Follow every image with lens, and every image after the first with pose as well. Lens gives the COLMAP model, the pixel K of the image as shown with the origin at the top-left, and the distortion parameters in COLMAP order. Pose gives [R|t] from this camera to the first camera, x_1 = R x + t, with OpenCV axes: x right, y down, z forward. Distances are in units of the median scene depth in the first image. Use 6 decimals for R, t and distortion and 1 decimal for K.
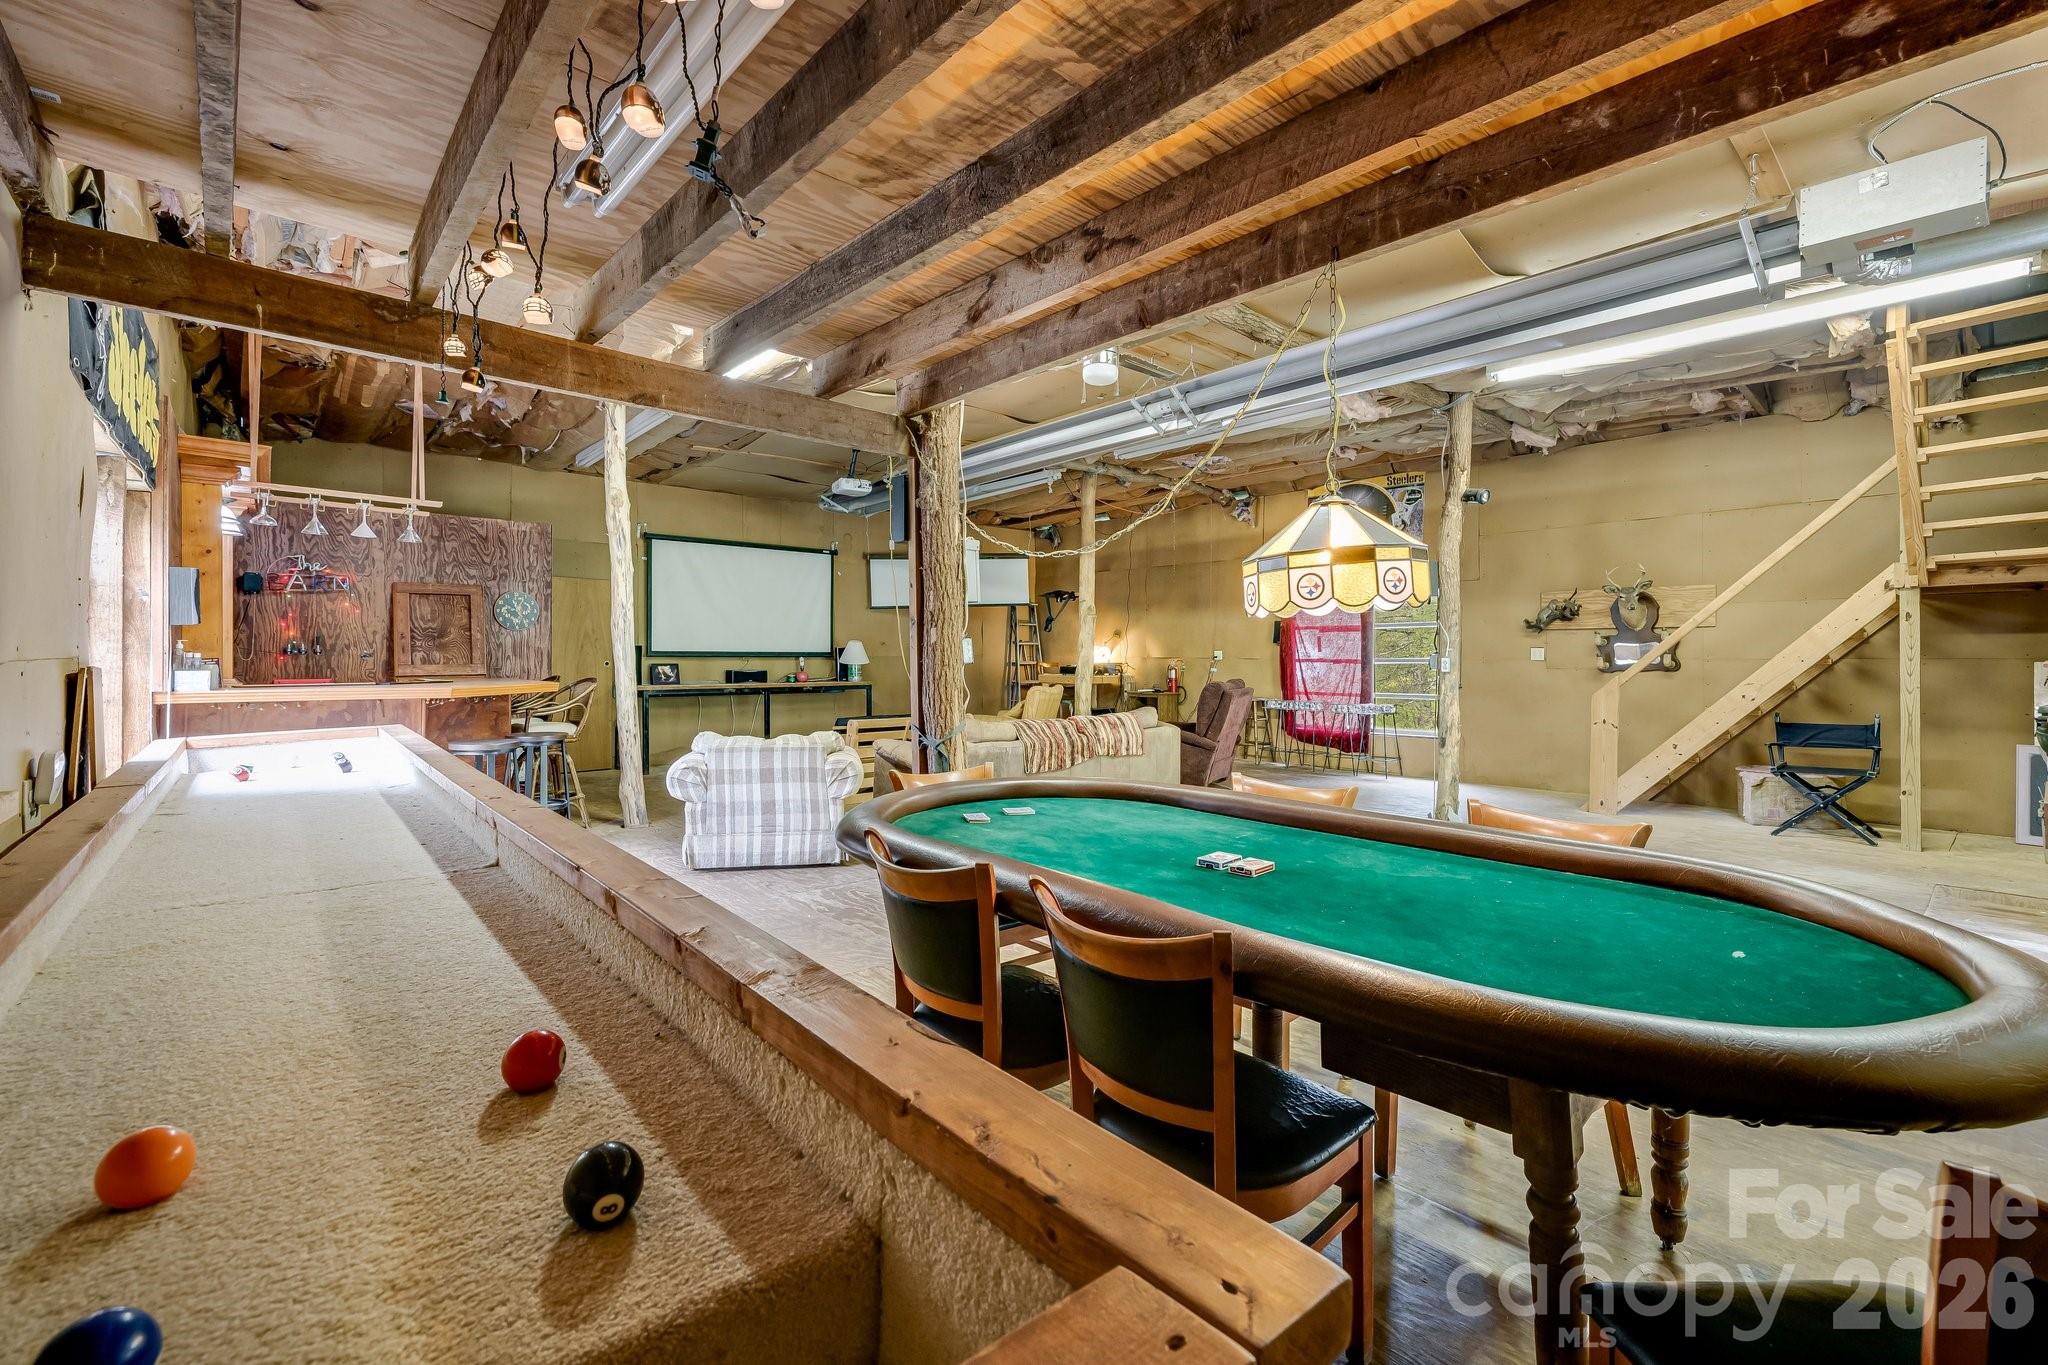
lens RADIAL K [[871.3, 0, 1030.0], [0, 871.3, 655.3], [0, 0, 1]] dist [0.002638, -0.000695]
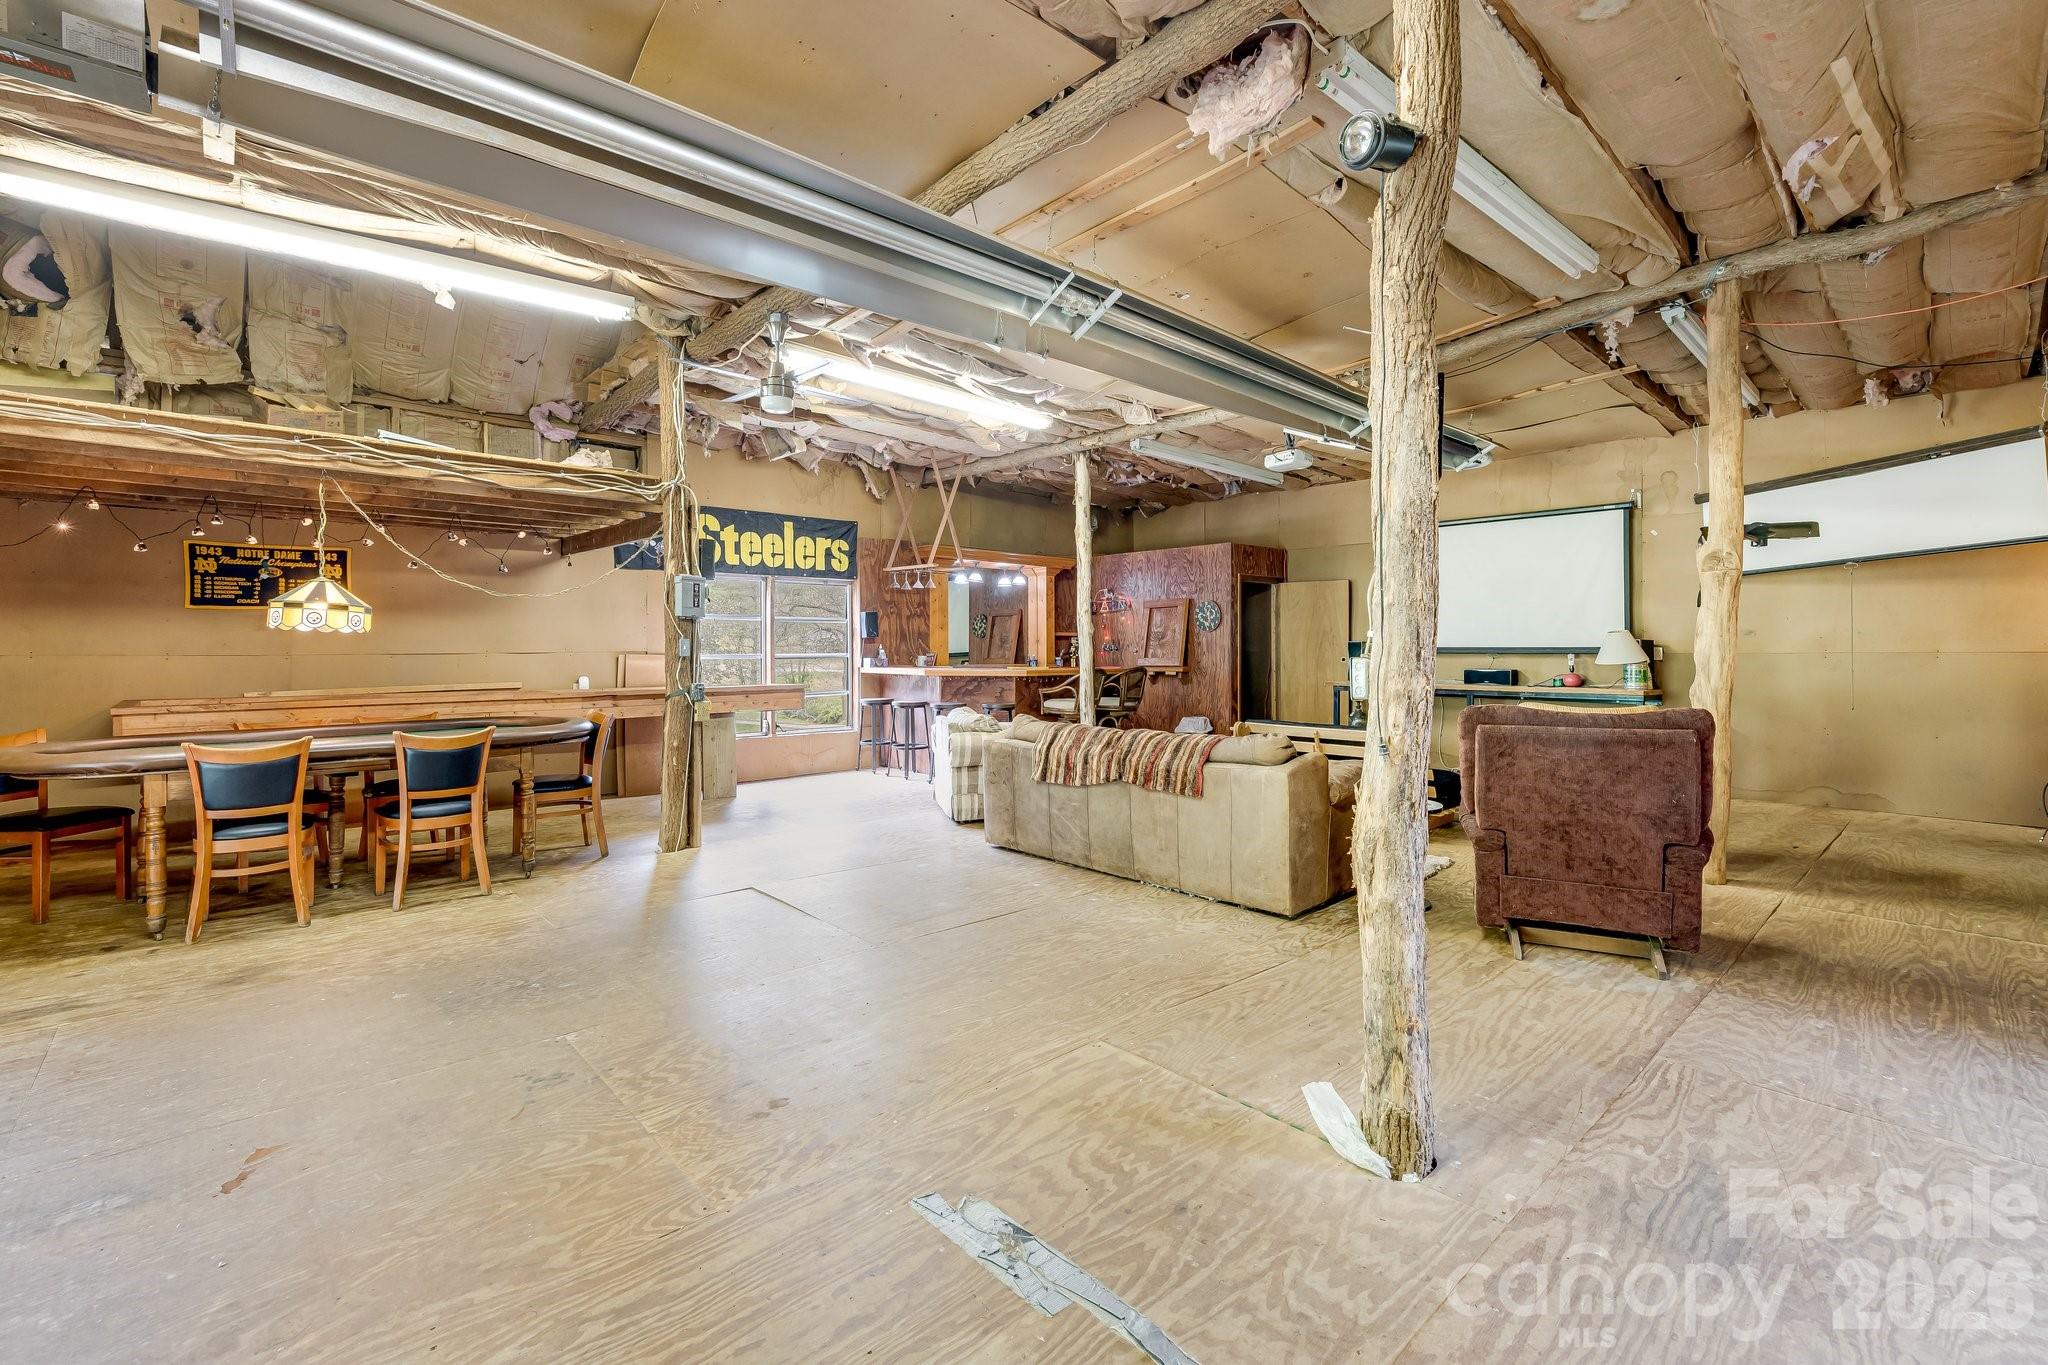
lens RADIAL K [[871.3, 0, 1008.5], [0, 871.3, 642.2], [0, 0, 1]] dist [0.002638, -0.000695]
pose [[0.029727, -0.011385, -0.999493, 0.543365], [-0.001425, 0.999934, -0.011432, 0.001226], [0.999557, 0.001764, 0.029708, 0.564843]]
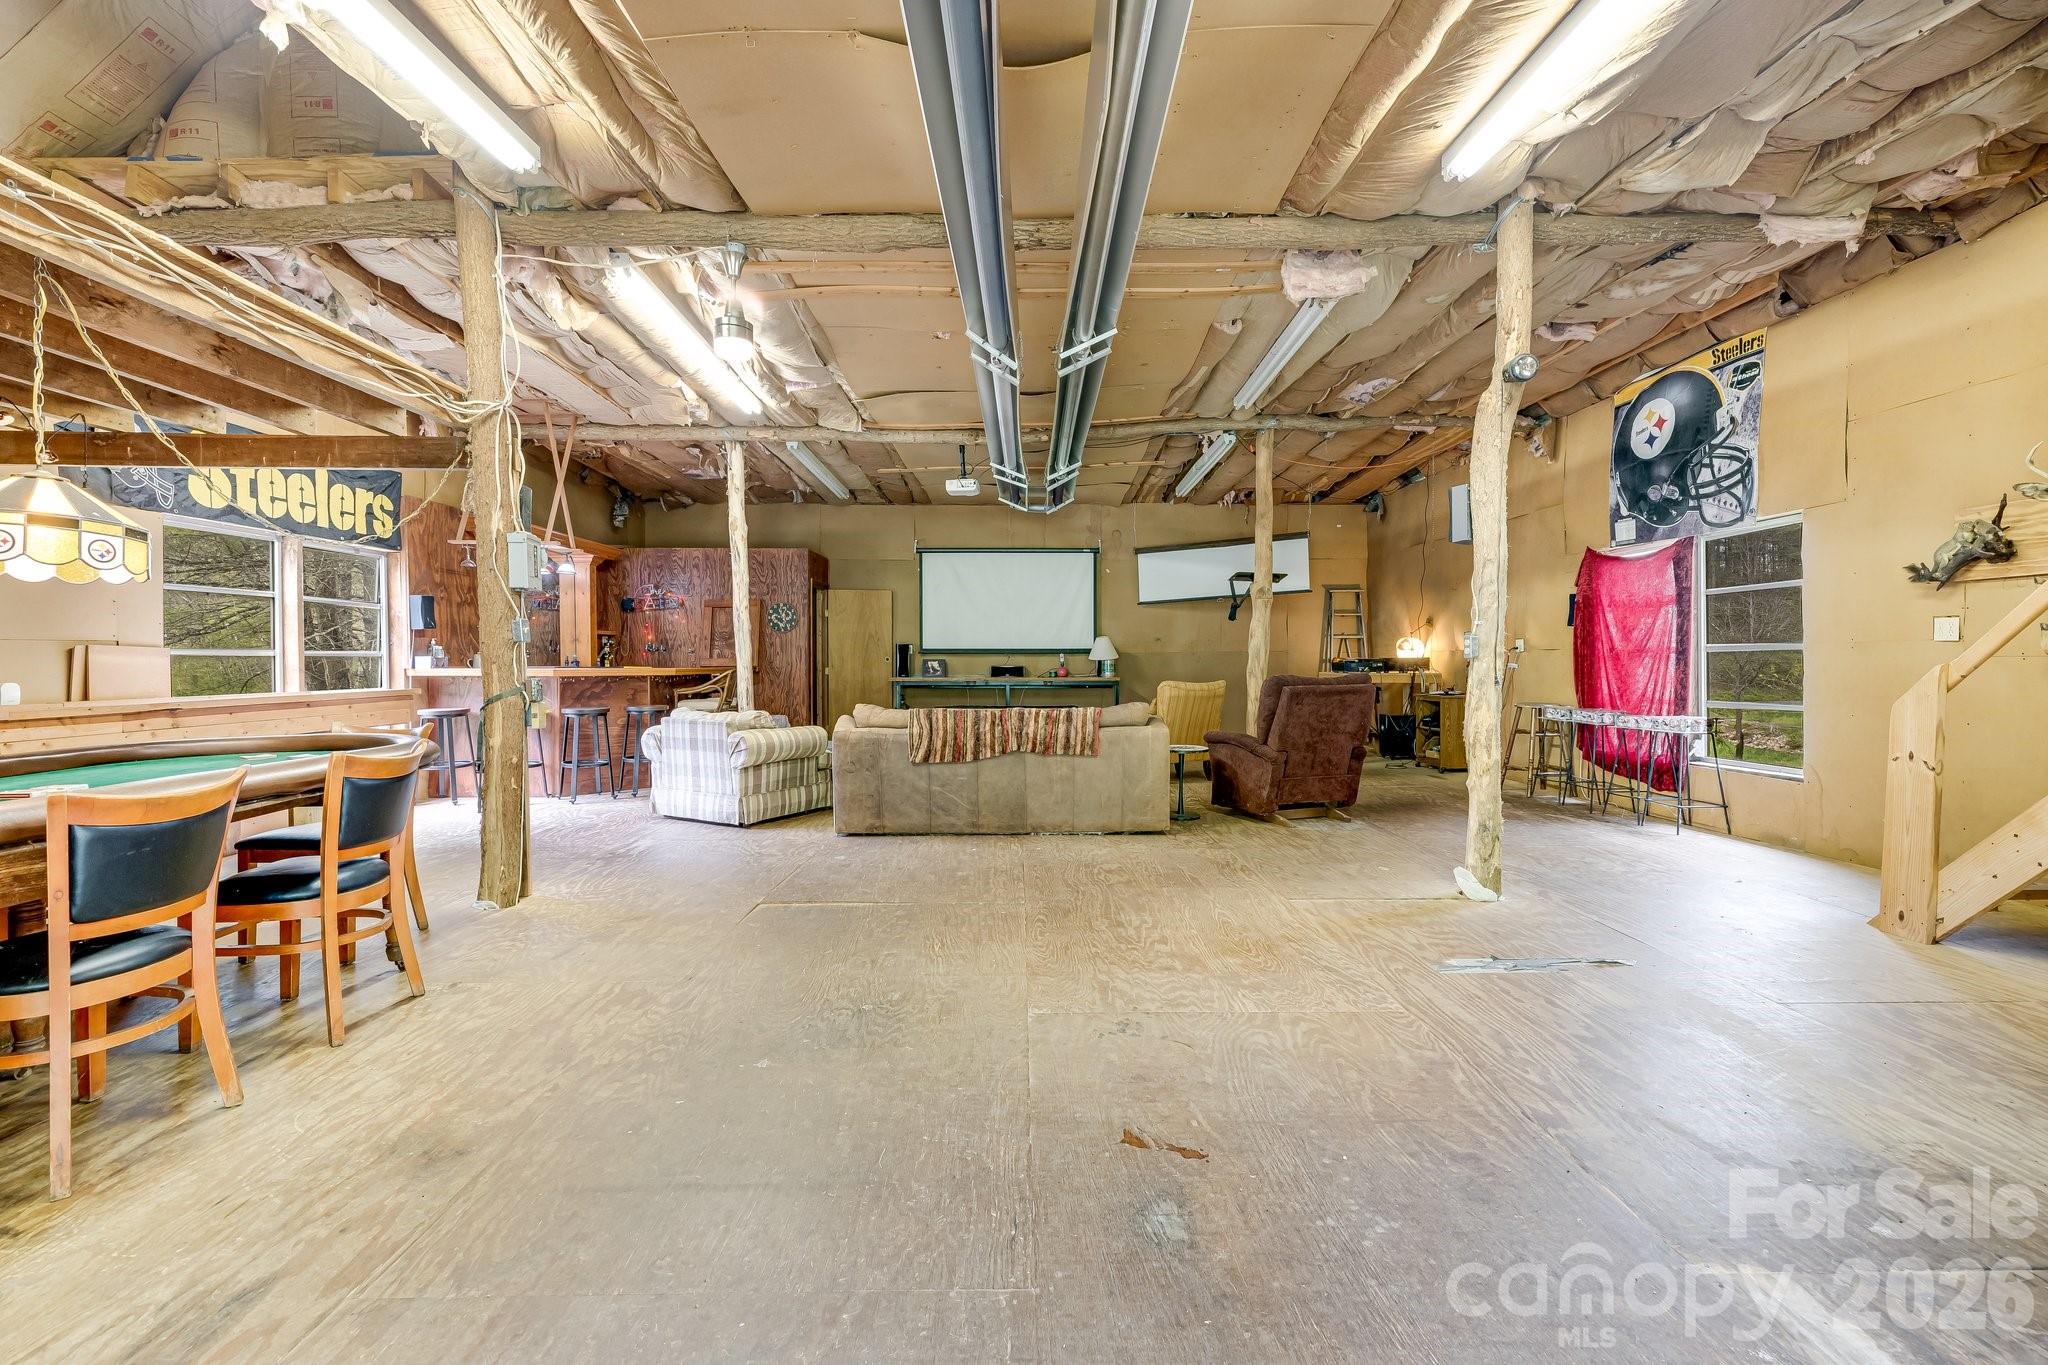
lens RADIAL K [[871.3, 0, 1016.6], [0, 871.3, 671.4], [0, 0, 1]] dist [0.002638, -0.000695]
pose [[0.763336, 0.003515, -0.645992, 0.425003], [0.003242, 0.999952, 0.009271, 0.015385], [0.645994, -0.009171, 0.763288, 0.200219]]
